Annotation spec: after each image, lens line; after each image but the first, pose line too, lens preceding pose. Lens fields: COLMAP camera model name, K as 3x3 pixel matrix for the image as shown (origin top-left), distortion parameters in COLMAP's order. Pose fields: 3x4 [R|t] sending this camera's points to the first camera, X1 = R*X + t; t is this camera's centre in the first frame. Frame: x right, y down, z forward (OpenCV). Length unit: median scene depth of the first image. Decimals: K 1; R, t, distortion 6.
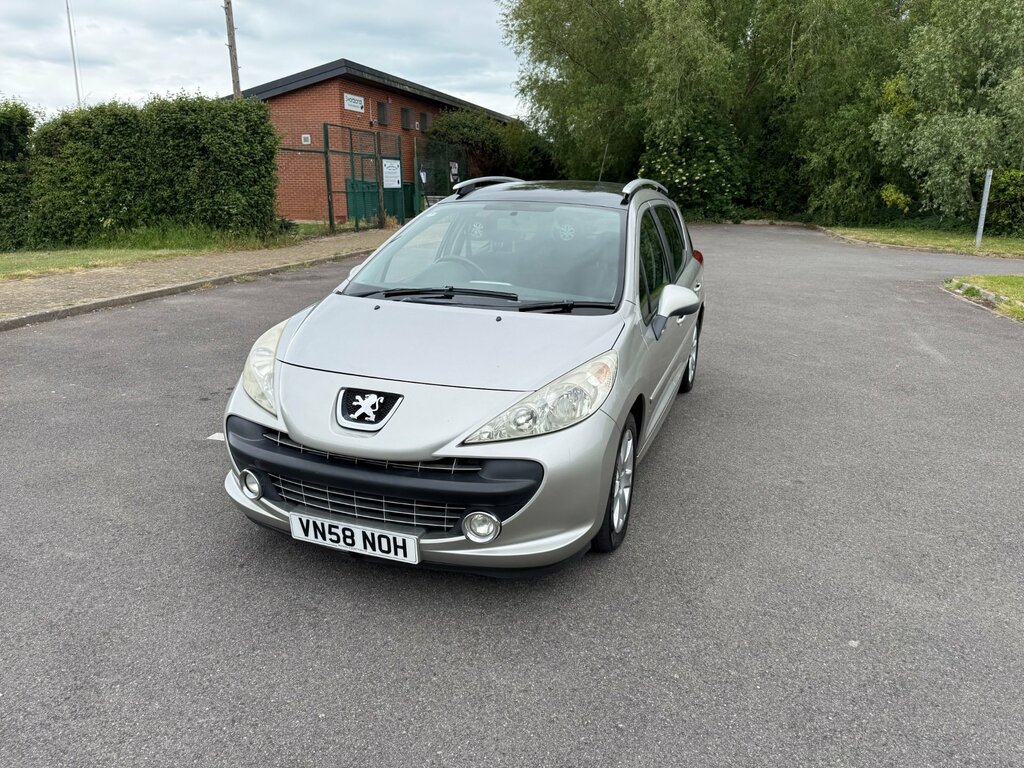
lens RADIAL K [[718.9, 0, 513.8], [0, 718.9, 379.0], [0, 0, 1]] dist [0.039206, -0.054236]
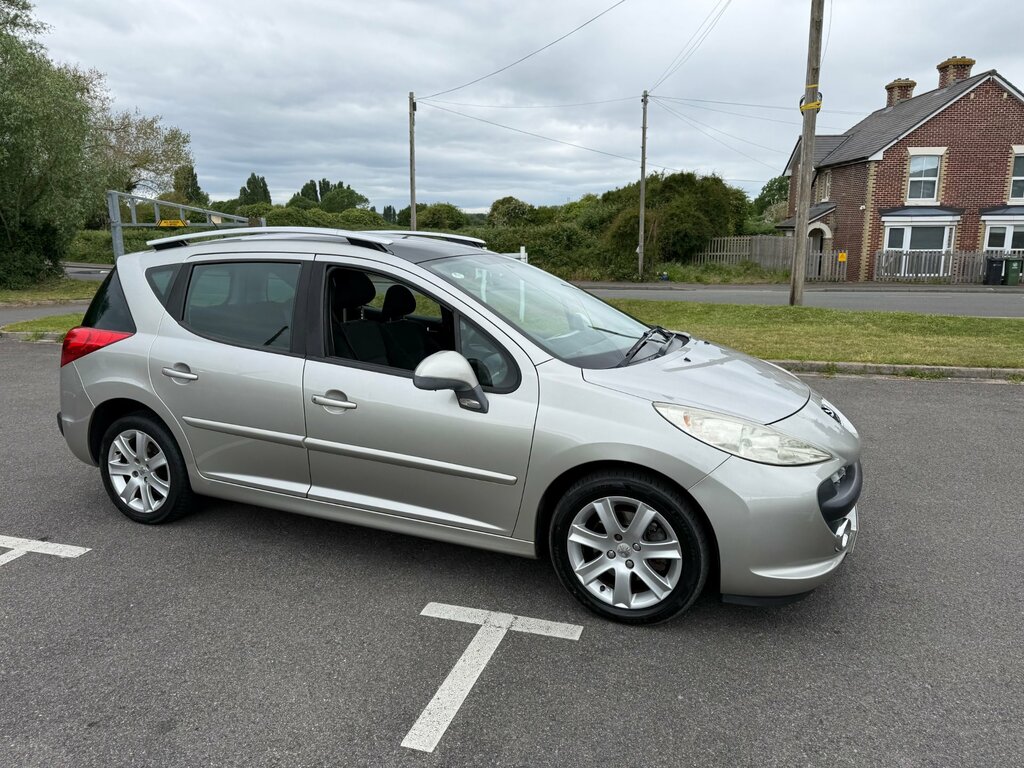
lens RADIAL K [[718.9, 0, 505.2], [0, 718.9, 382.2], [0, 0, 1]] dist [0.039206, -0.054236]
pose [[0.051835, -0.212397, 0.975808, -0.254846], [0.268505, 0.944105, 0.191233, -0.071154], [-0.961883, 0.252097, 0.105967, 0.251109]]
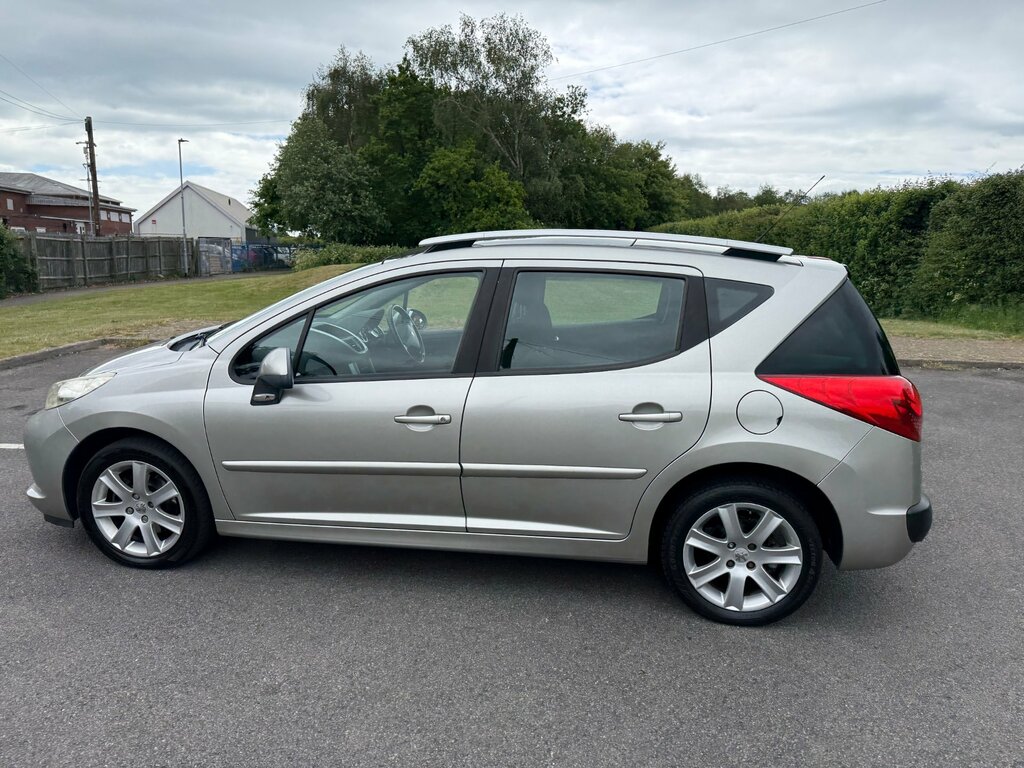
lens RADIAL K [[718.9, 0, 508.3], [0, 718.9, 375.8], [0, 0, 1]] dist [0.039206, -0.054236]
pose [[0.202339, 0.169862, -0.964472, 0.263763], [-0.274930, 0.955090, 0.110531, -0.064641], [0.939932, 0.242797, 0.239952, 0.258615]]
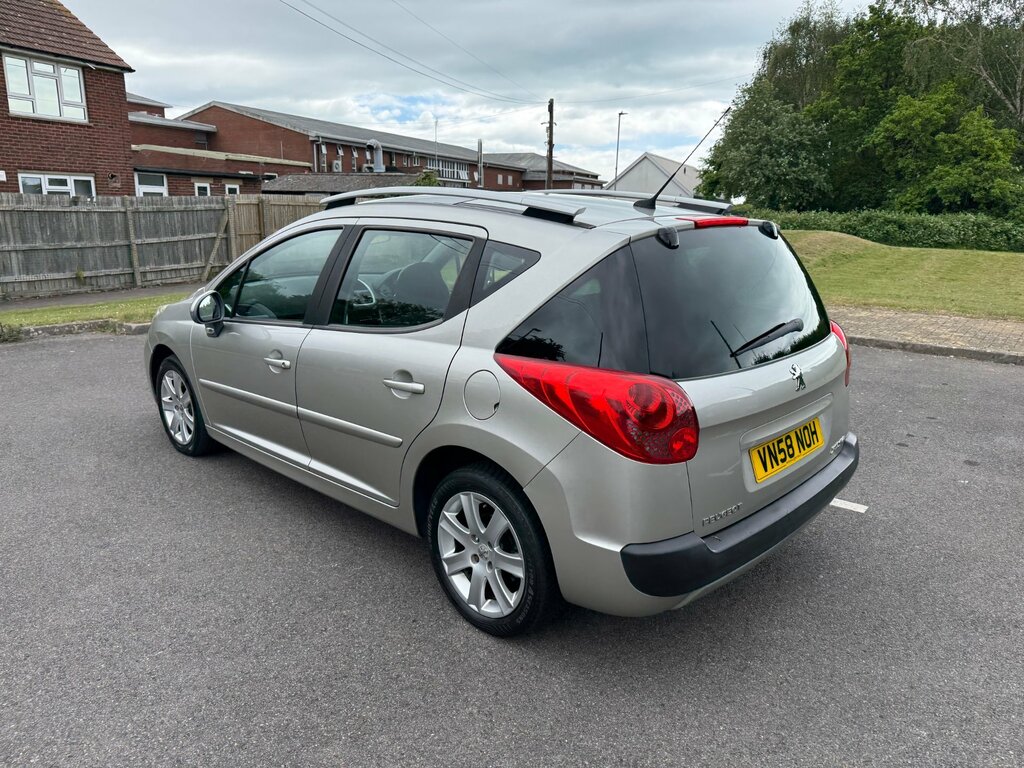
lens RADIAL K [[718.9, 0, 508.5], [0, 718.9, 384.1], [0, 0, 1]] dist [0.039206, -0.054236]
pose [[-0.404647, 0.206514, -0.890849, 0.240280], [-0.256785, 0.909312, 0.327433, -0.110286], [0.877680, 0.361252, -0.314921, 0.424042]]
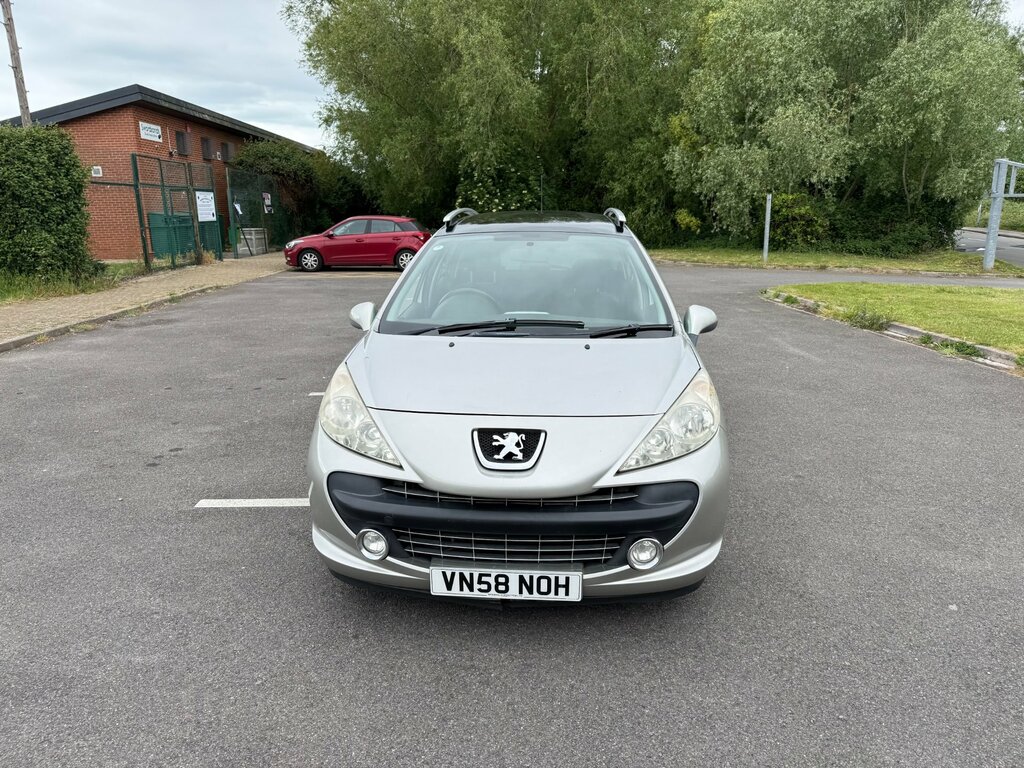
lens RADIAL K [[718.9, 0, 506.8], [0, 718.9, 382.6], [0, 0, 1]] dist [0.039206, -0.054236]
pose [[0.961610, -0.082079, 0.261856, -0.082305], [0.090806, 0.995639, -0.021380, -0.004644], [-0.258959, 0.044337, 0.964870, 0.011989]]
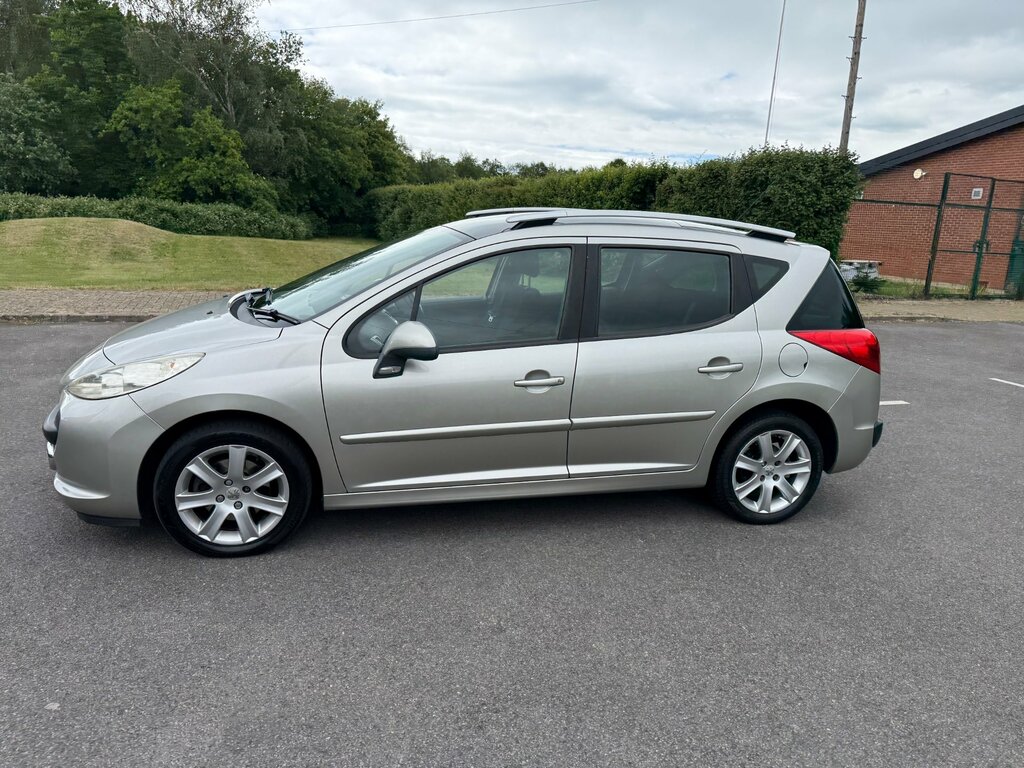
lens RADIAL K [[718.9, 0, 510.9], [0, 718.9, 387.0], [0, 0, 1]] dist [0.039206, -0.054236]
pose [[0.568449, 0.208460, -0.795871, 0.240344], [-0.260393, 0.963223, 0.066309, -0.035199], [0.780424, 0.169546, 0.601824, 0.145938]]
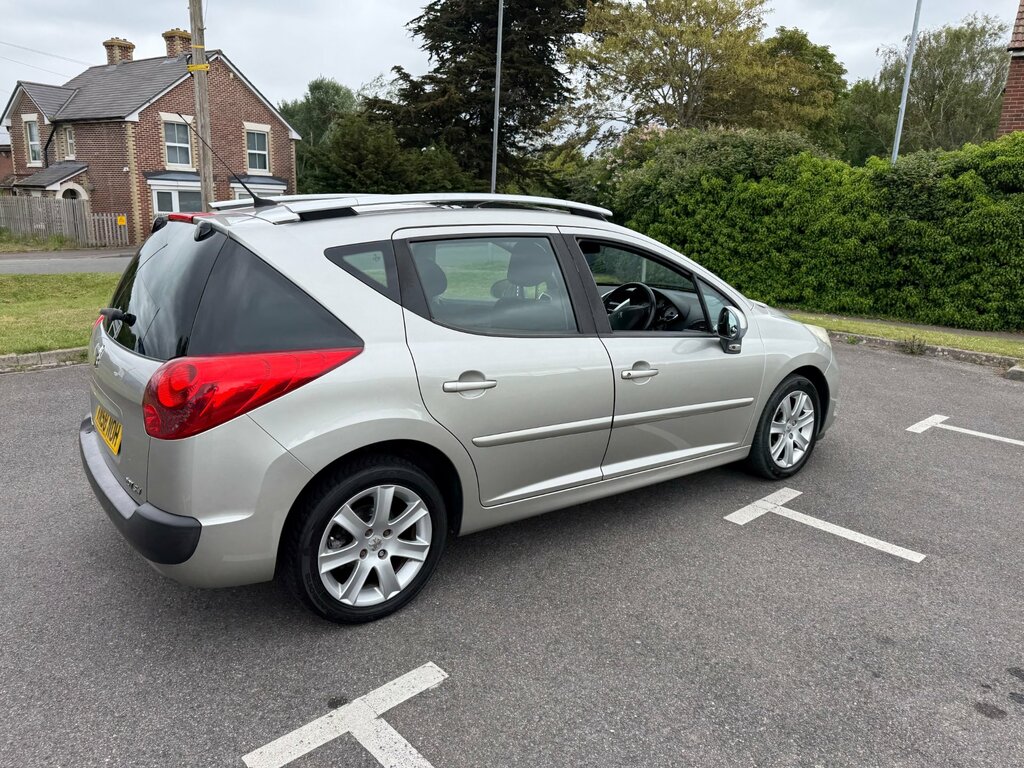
lens RADIAL K [[718.9, 0, 511.2], [0, 718.9, 380.5], [0, 0, 1]] dist [0.039206, -0.054236]
pose [[-0.840070, -0.160834, 0.518088, -0.126233], [0.107073, 0.887091, 0.449004, -0.139971], [-0.531806, 0.432668, -0.727998, 0.511327]]
